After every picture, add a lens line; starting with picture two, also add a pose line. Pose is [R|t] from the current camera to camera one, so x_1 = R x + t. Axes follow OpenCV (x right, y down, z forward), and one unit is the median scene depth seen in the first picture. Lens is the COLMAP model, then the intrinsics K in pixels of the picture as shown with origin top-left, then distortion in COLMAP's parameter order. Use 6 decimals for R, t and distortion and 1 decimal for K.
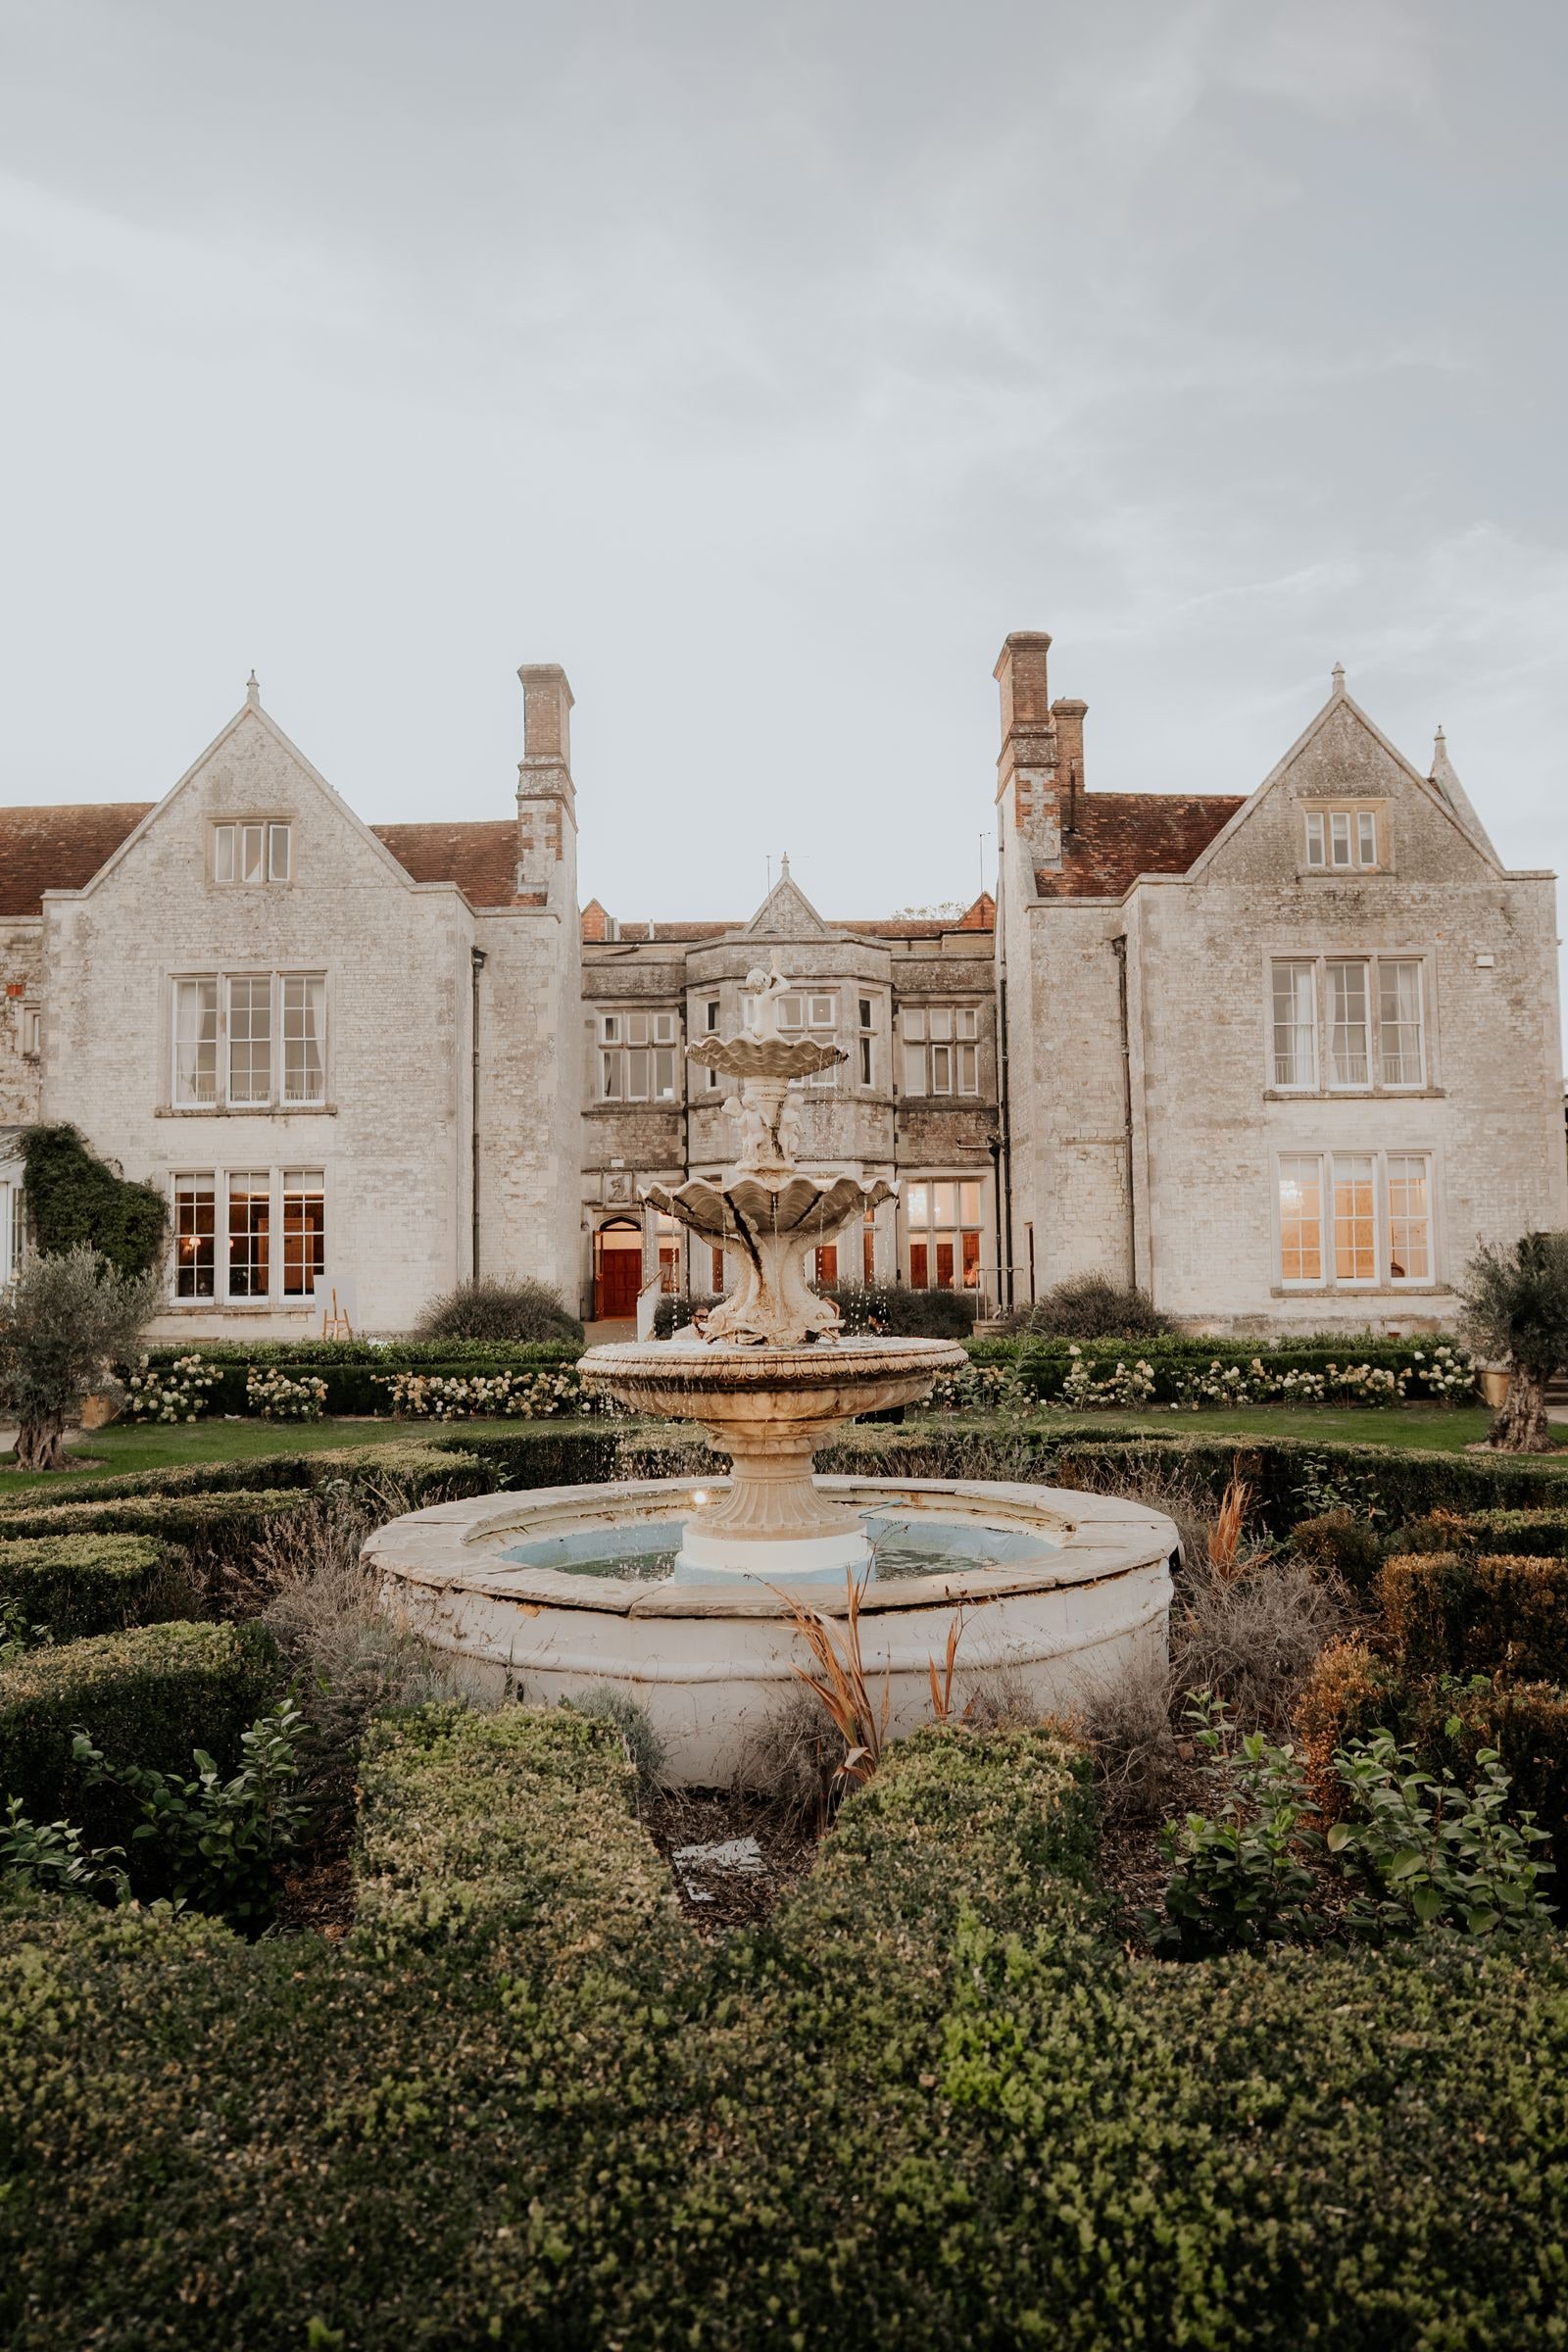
lens RADIAL K [[1545.9, 0, 779.1], [0, 1545.9, 1176.1], [0, 0, 1]] dist [-0.024814, 0.033107]
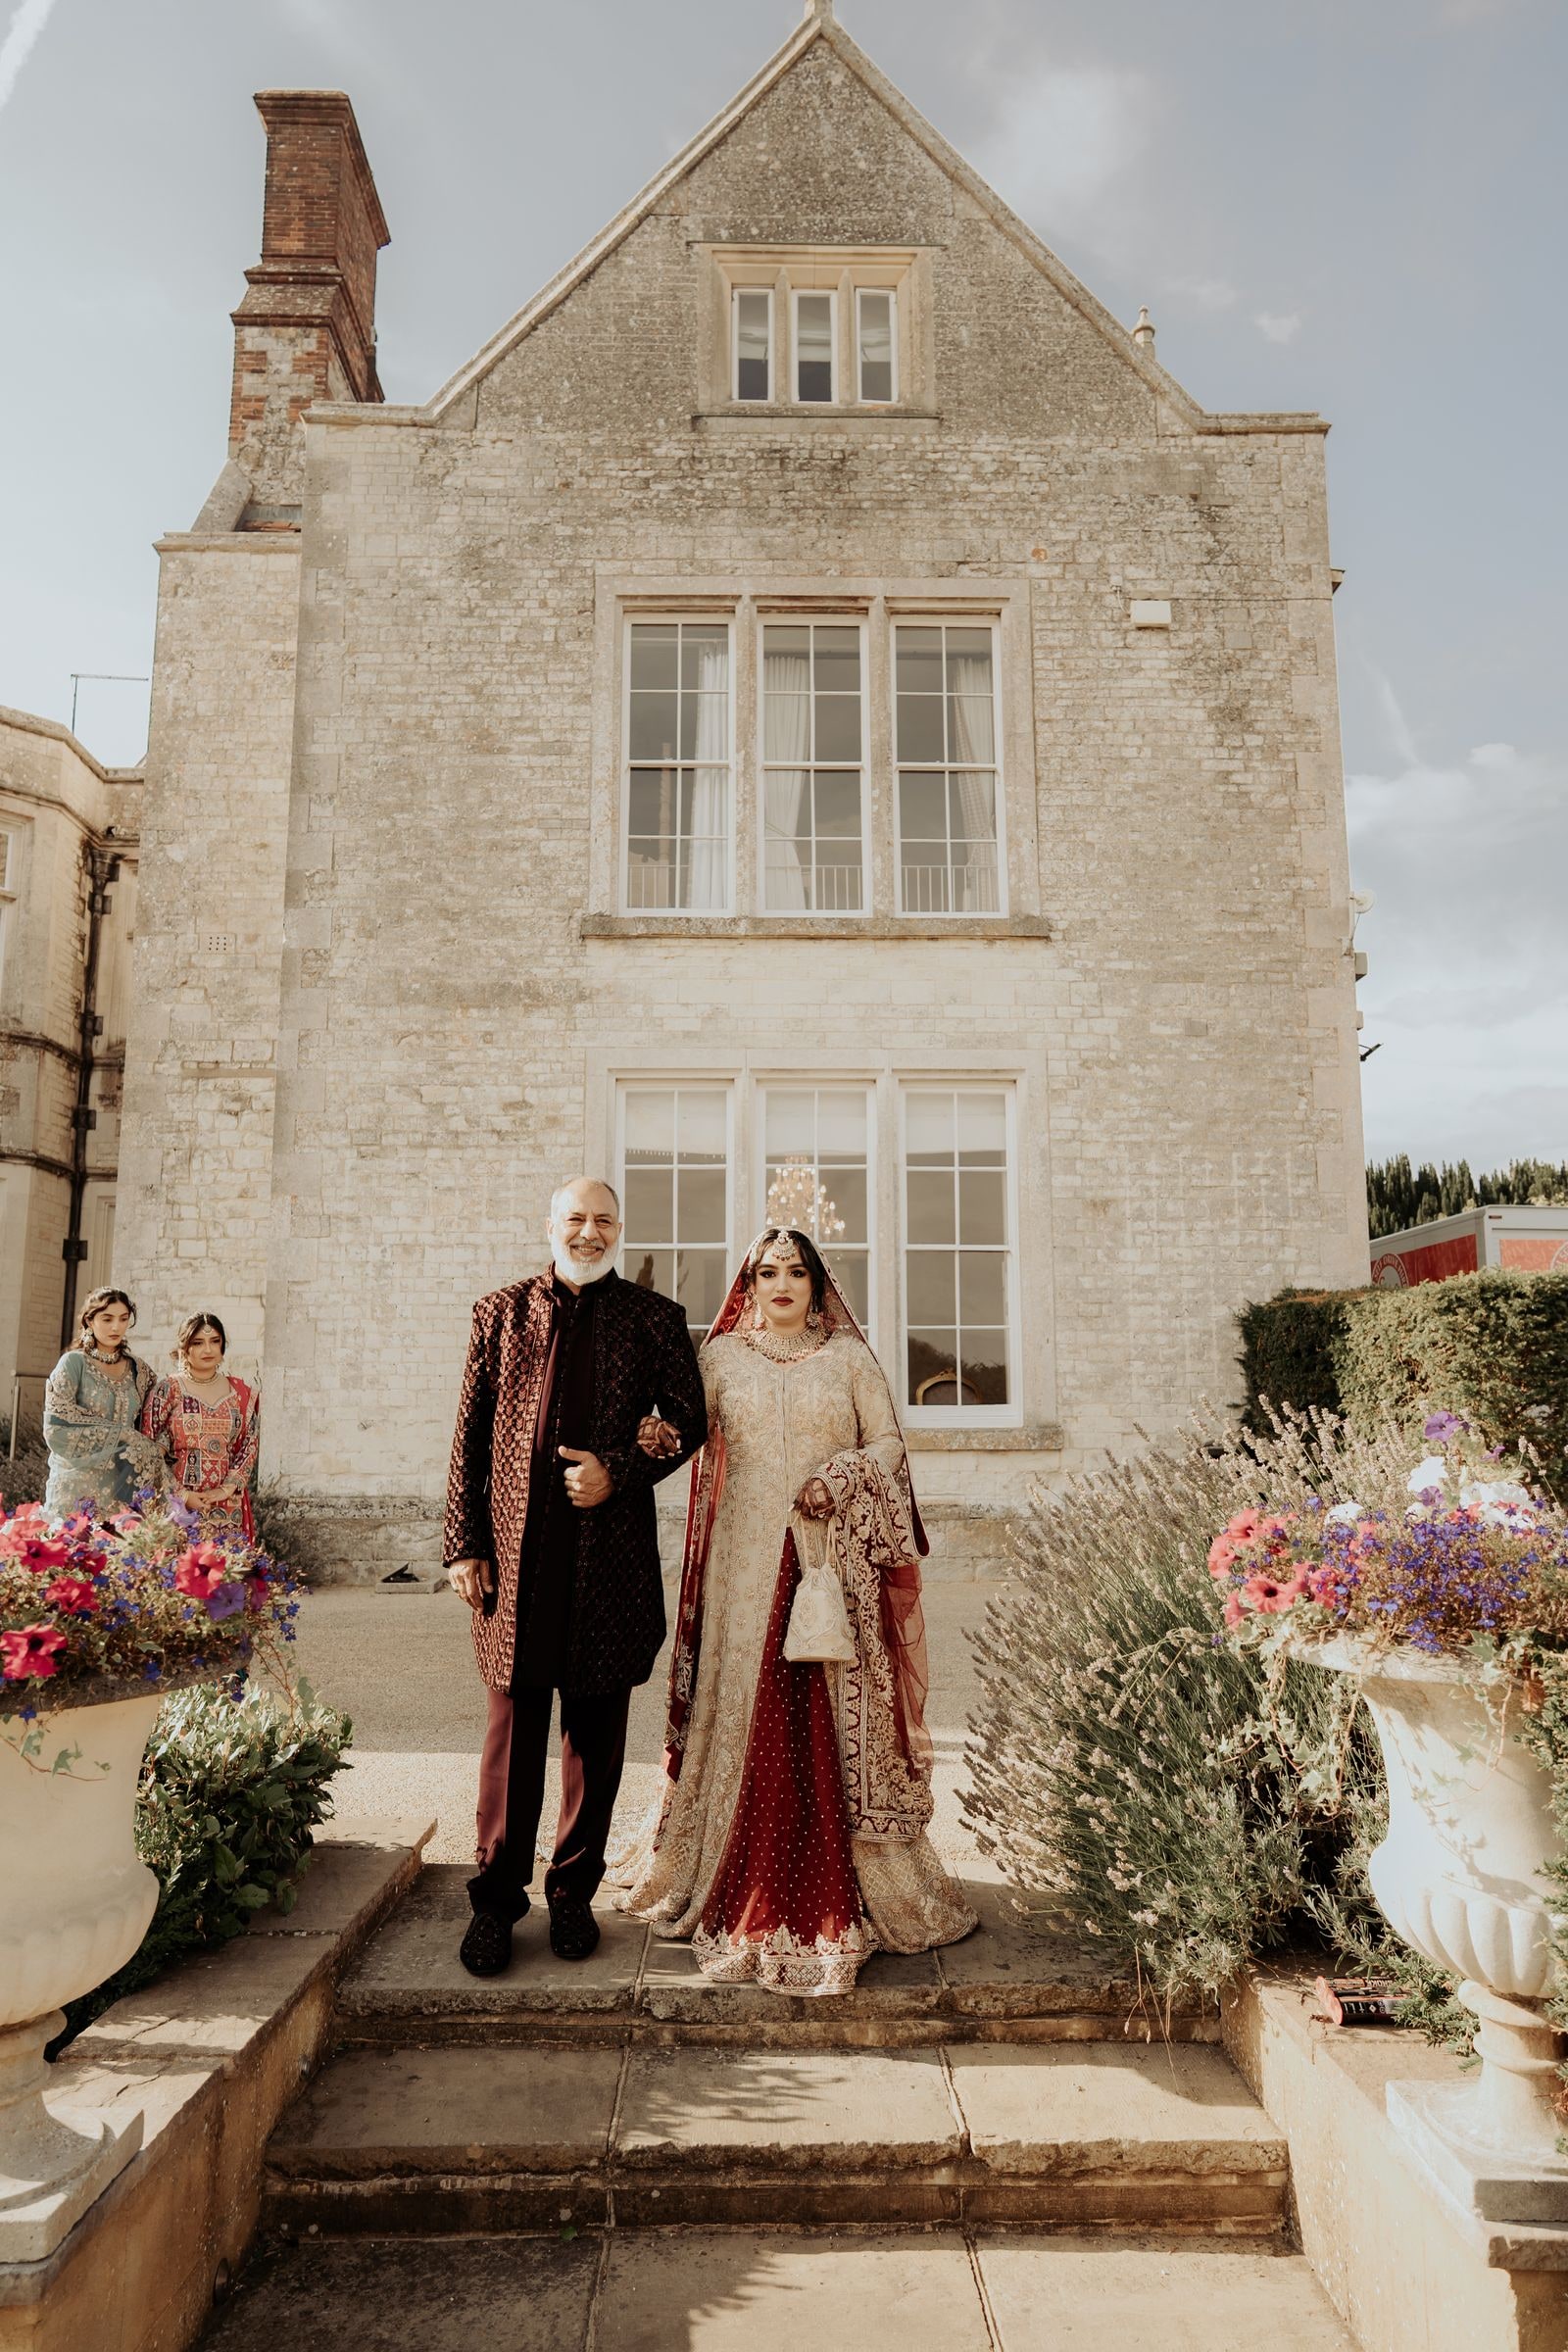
lens RADIAL K [[1545.9, 0, 772.2], [0, 1545.9, 1175.3], [0, 0, 1]] dist [-0.024814, 0.033107]
pose [[0.999840, 0.014736, 0.010188, 0.362352], [-0.013706, 0.995412, -0.094691, 0.046814], [-0.011537, 0.094536, 0.995455, 0.622226]]
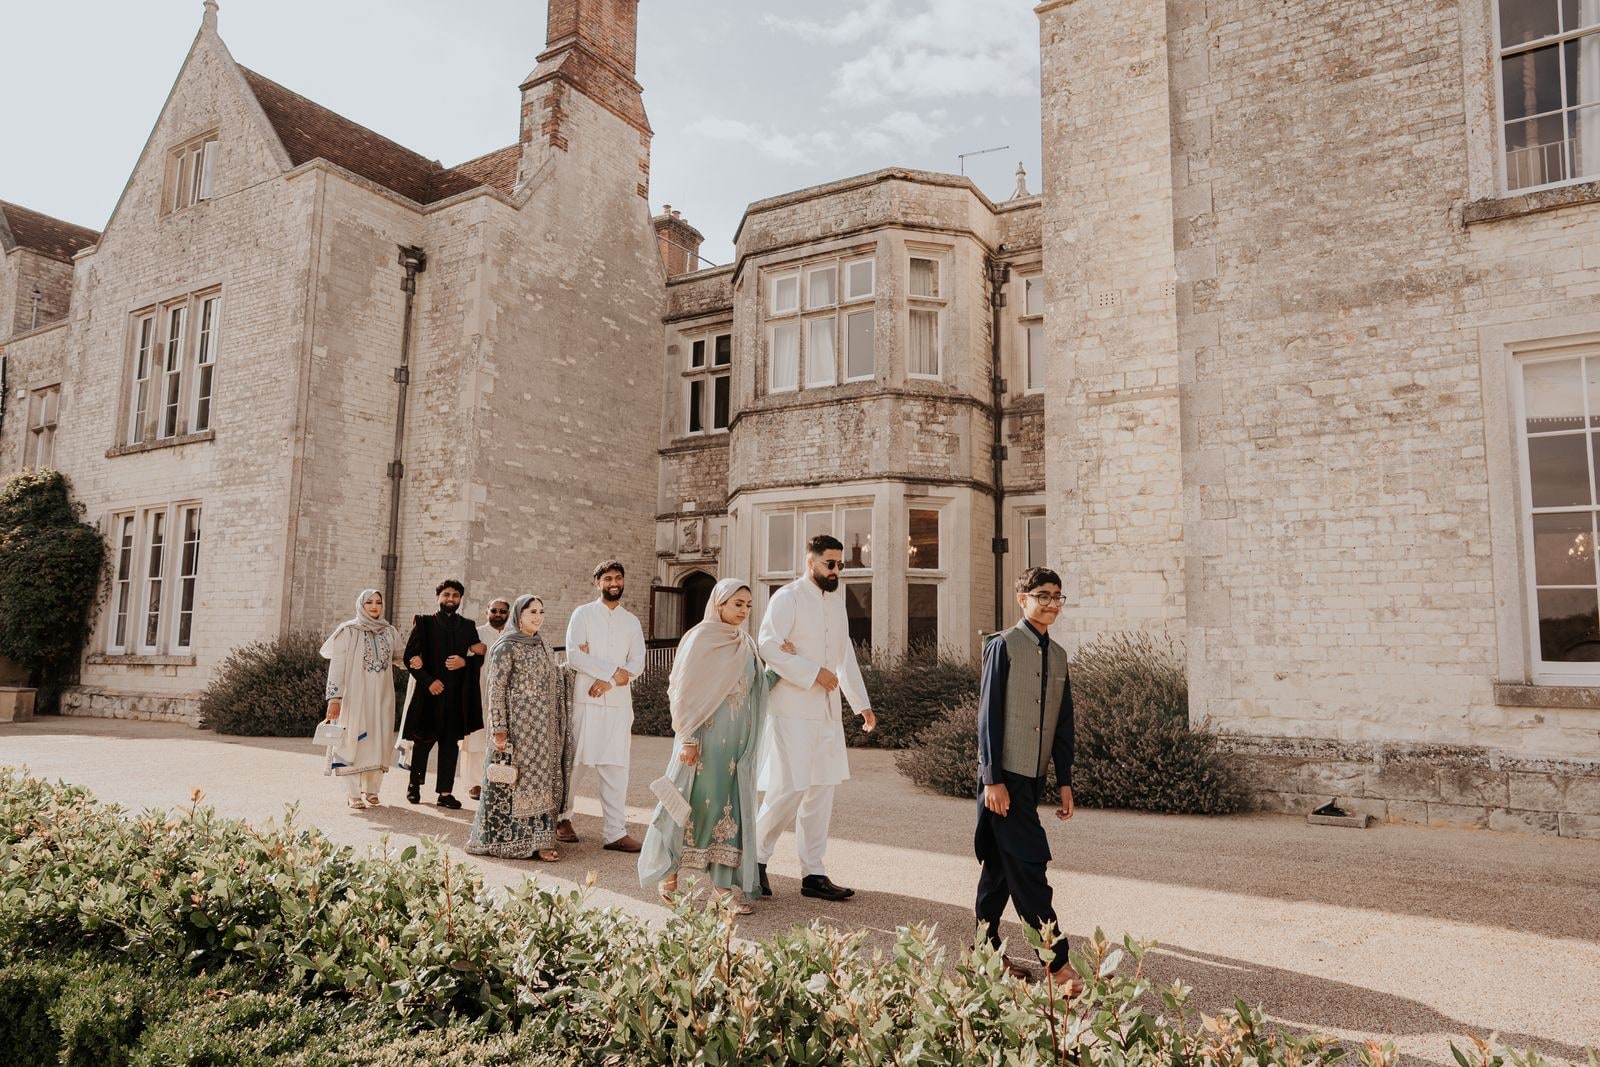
lens RADIAL K [[1051.7, 0, 806.0], [0, 1051.7, 528.3], [0, 0, 1]] dist [-0.024814, 0.033107]
pose [[0.848710, -0.037351, -0.527538, 0.312282], [0.005275, 0.998051, -0.062178, 0.048886], [0.528832, 0.049988, 0.847253, 0.676885]]
